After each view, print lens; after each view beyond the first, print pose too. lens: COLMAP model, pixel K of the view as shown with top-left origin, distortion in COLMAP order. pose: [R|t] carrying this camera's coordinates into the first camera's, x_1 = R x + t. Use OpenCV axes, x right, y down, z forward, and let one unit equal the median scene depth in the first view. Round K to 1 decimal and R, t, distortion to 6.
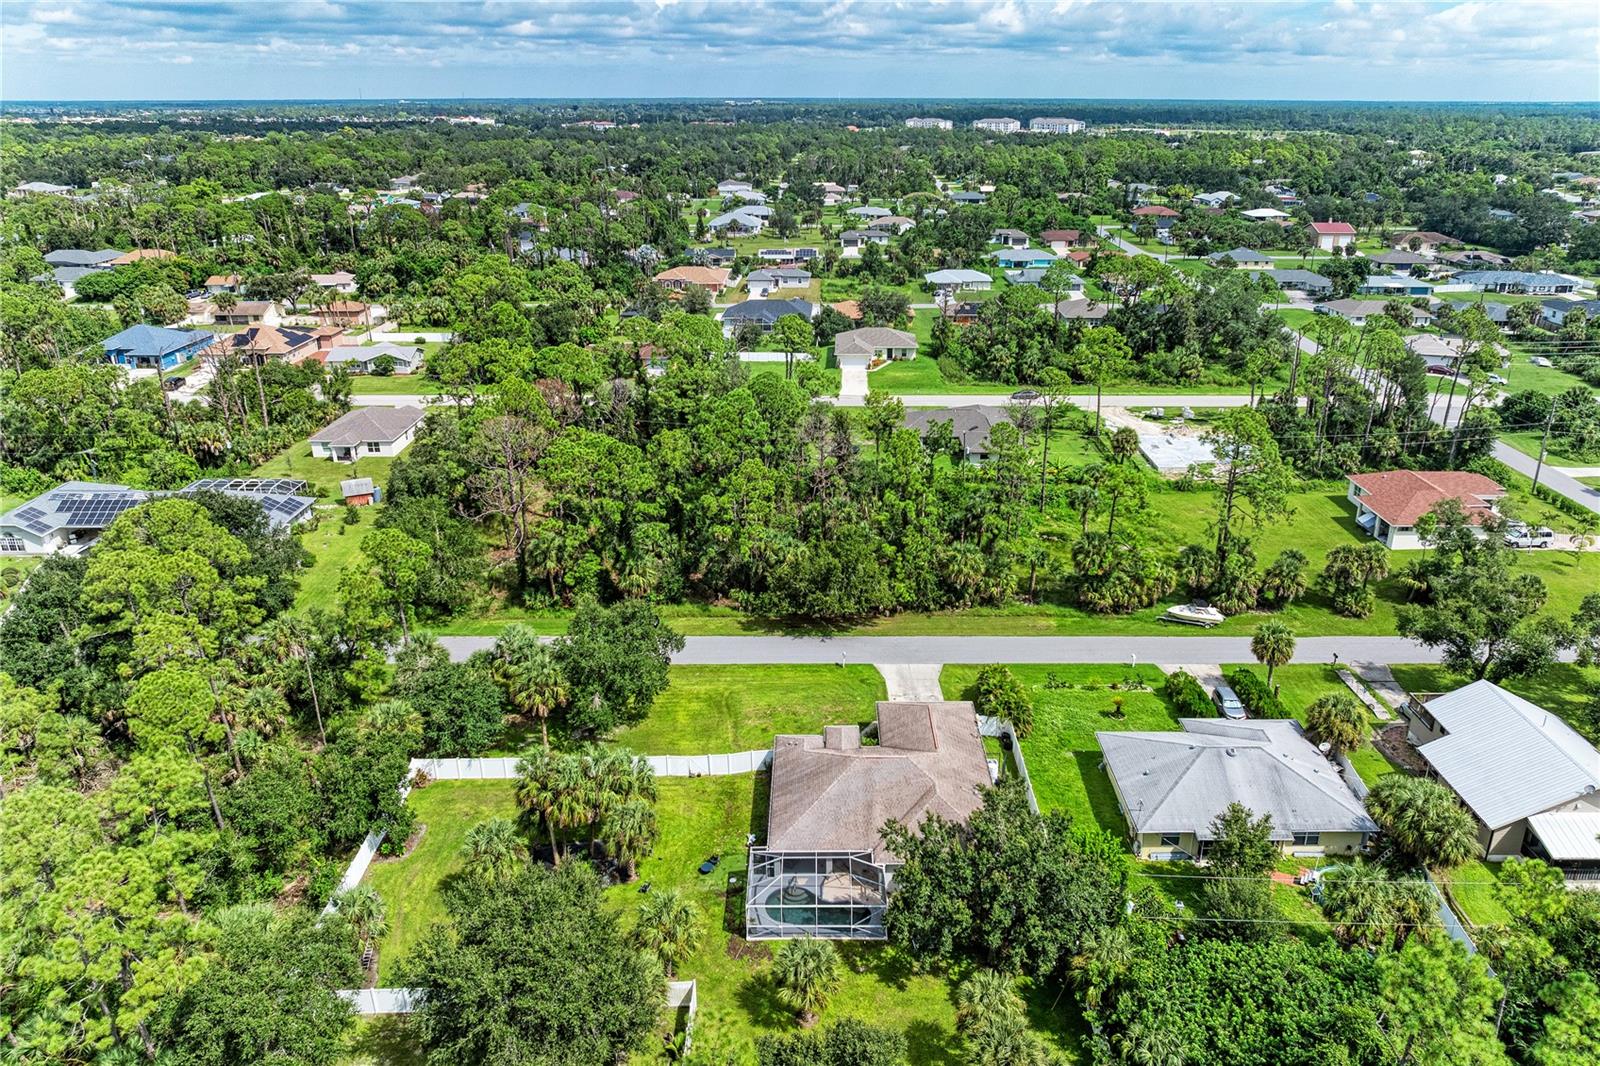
lens RADIAL K [[1091.8, 0, 800.0], [0, 1091.8, 533.0], [0, 0, 1]] dist [-0.034043, -0.000221]
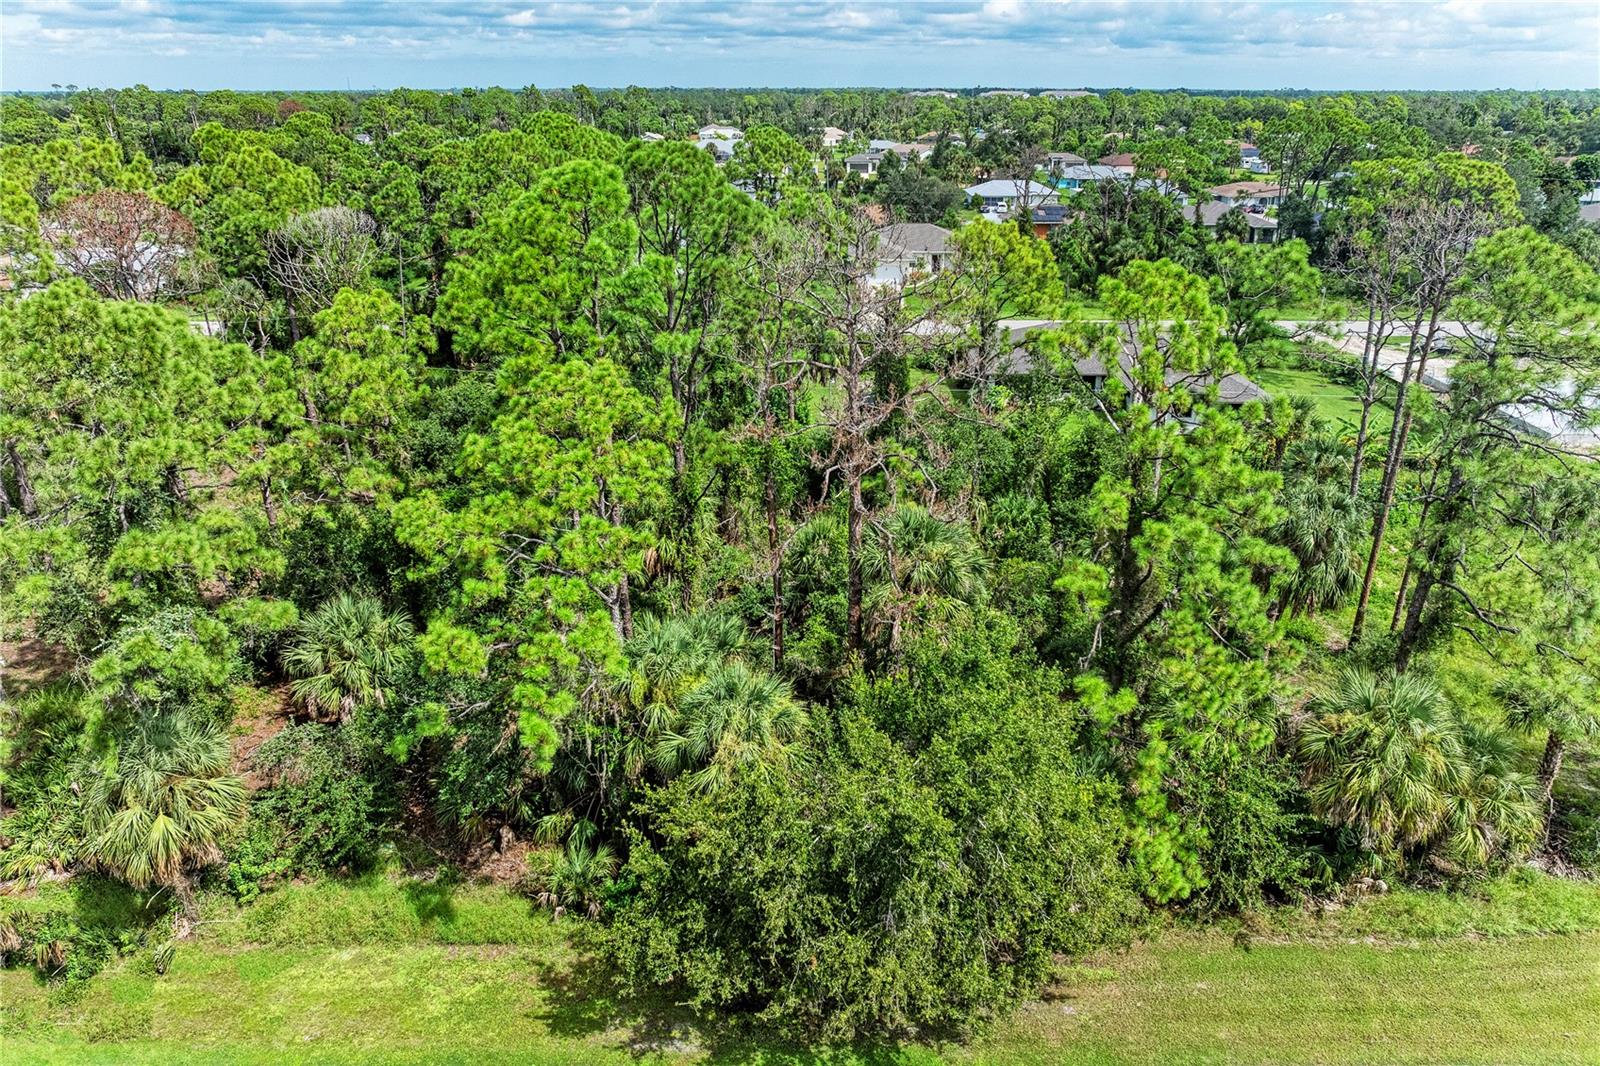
lens RADIAL K [[1091.8, 0, 800.0], [0, 1091.8, 533.0], [0, 0, 1]] dist [-0.034043, -0.000221]
pose [[0.999995, -0.000654, 0.003188, 0.003781], [0.000638, 0.999987, 0.005029, -0.018194], [-0.003191, -0.005027, 0.999982, 0.479422]]
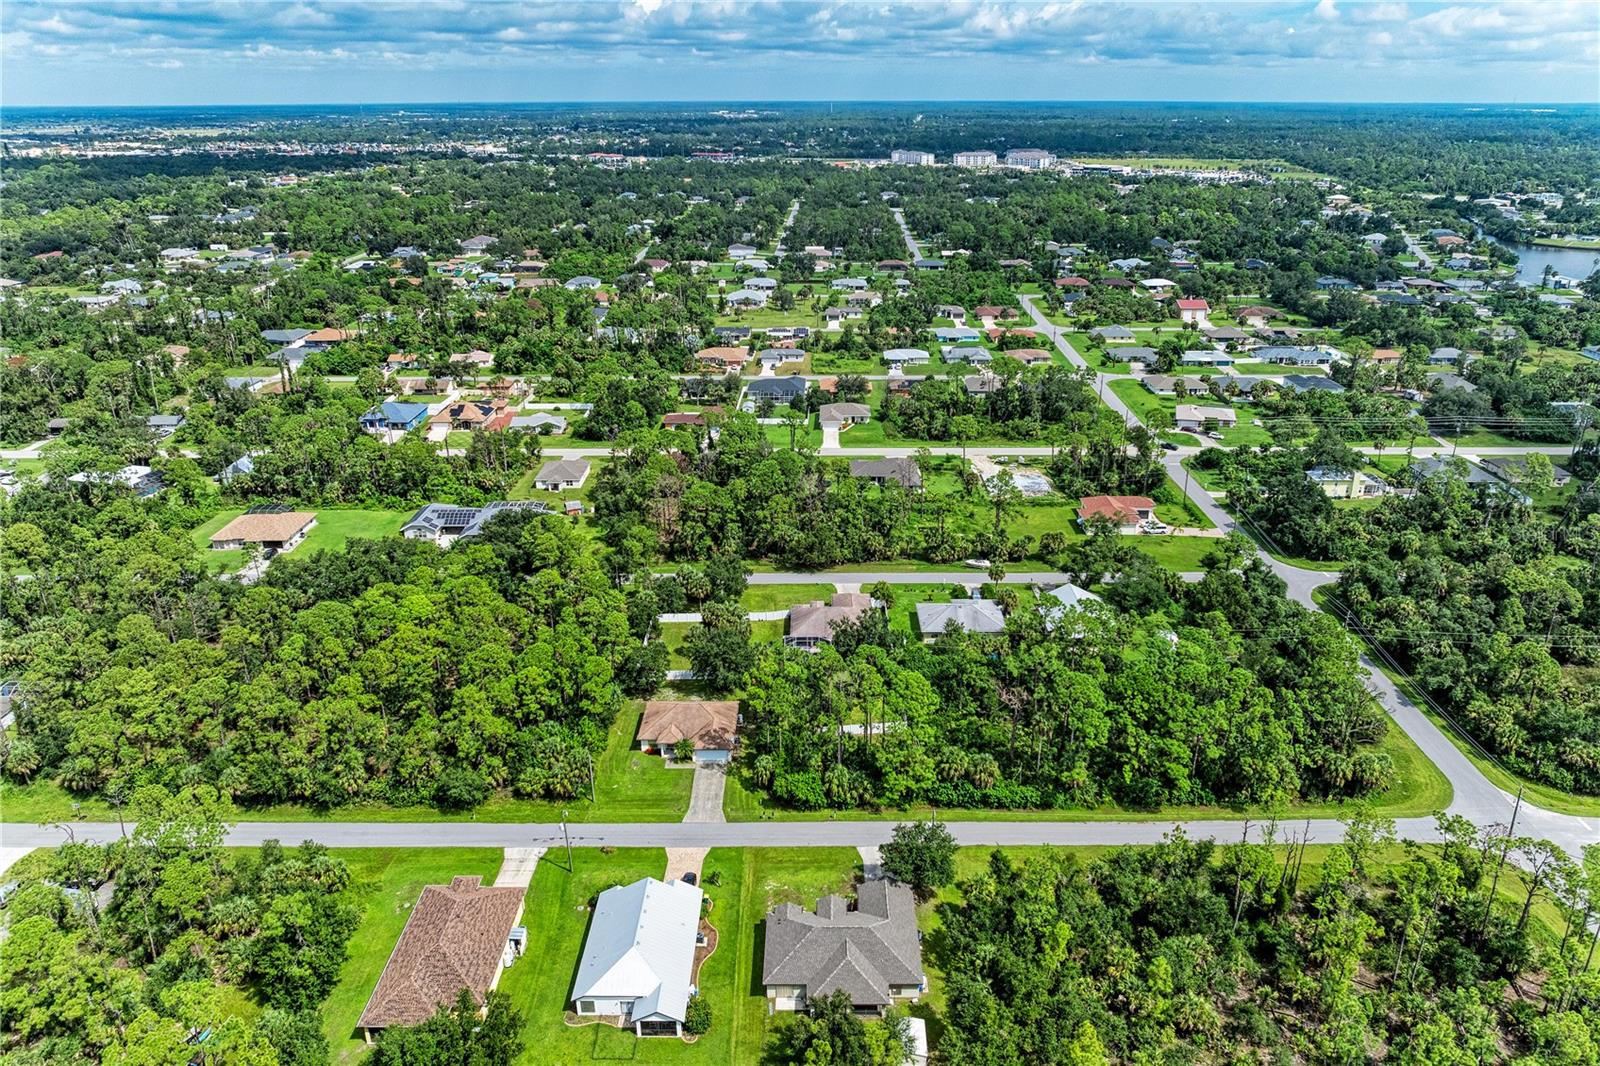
lens RADIAL K [[1091.8, 0, 800.0], [0, 1091.8, 533.0], [0, 0, 1]] dist [-0.034043, -0.000221]
pose [[0.999979, -0.002837, 0.005815, -0.008744], [0.002852, 0.999993, -0.002480, 0.010765], [-0.005808, 0.002497, 0.999980, -0.778410]]
